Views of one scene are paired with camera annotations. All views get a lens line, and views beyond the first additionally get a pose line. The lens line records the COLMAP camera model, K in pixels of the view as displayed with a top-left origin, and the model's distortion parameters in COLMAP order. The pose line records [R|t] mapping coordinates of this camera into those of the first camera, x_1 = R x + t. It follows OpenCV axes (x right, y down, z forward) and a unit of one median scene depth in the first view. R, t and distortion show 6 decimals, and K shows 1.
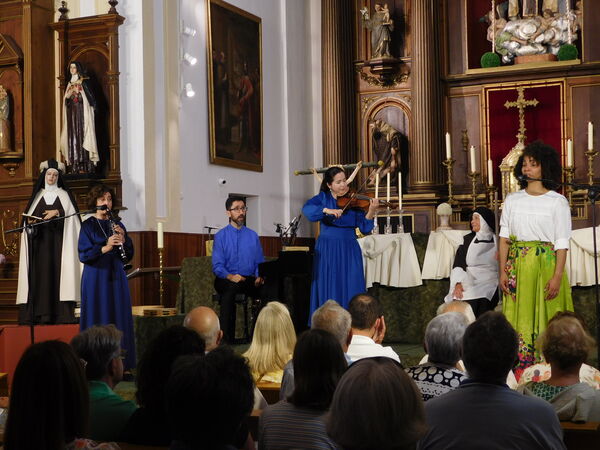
lens RADIAL K [[1010.3, 0, 300.0], [0, 1010.3, 225.0], [0, 0, 1]] dist [0.008070, -0.083288]
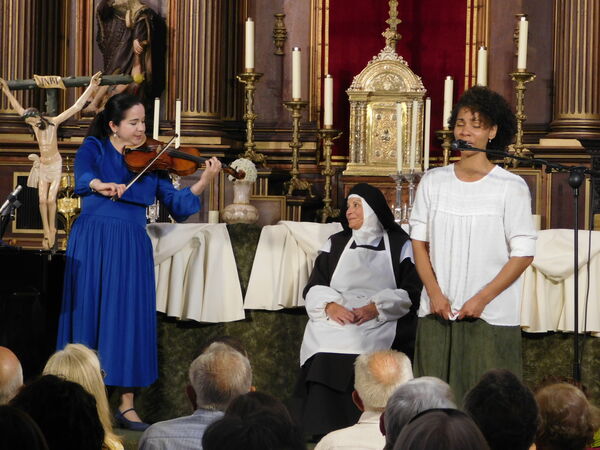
lens RADIAL K [[2258.6, 0, 300.0], [0, 2258.6, 225.0], [0, 0, 1]] dist [0.454905, -4.967433]
pose [[0.976851, 0.042483, 0.209661, -0.066926], [-0.046989, 0.998758, 0.016558, -0.008332], [-0.208697, -0.026026, 0.977634, -0.125503]]
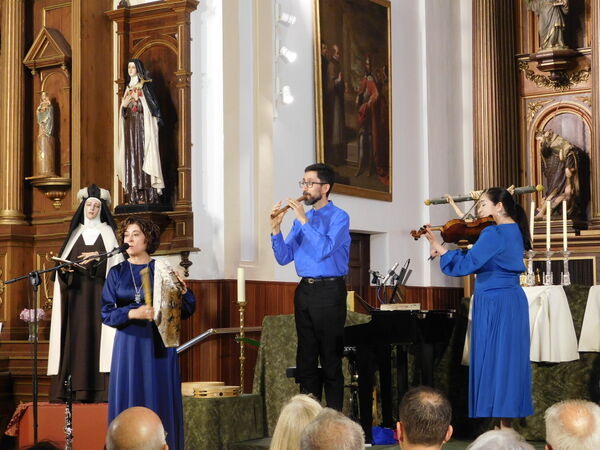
lens RADIAL K [[1230.1, 0, 300.0], [0, 1230.1, 225.0], [0, 0, 1]] dist [0.021594, -0.090205]
pose [[0.988816, -0.002829, -0.149114, 0.034640], [-0.002317, 0.999408, -0.034326, -0.002645], [0.149122, 0.034287, 0.988224, 0.075126]]
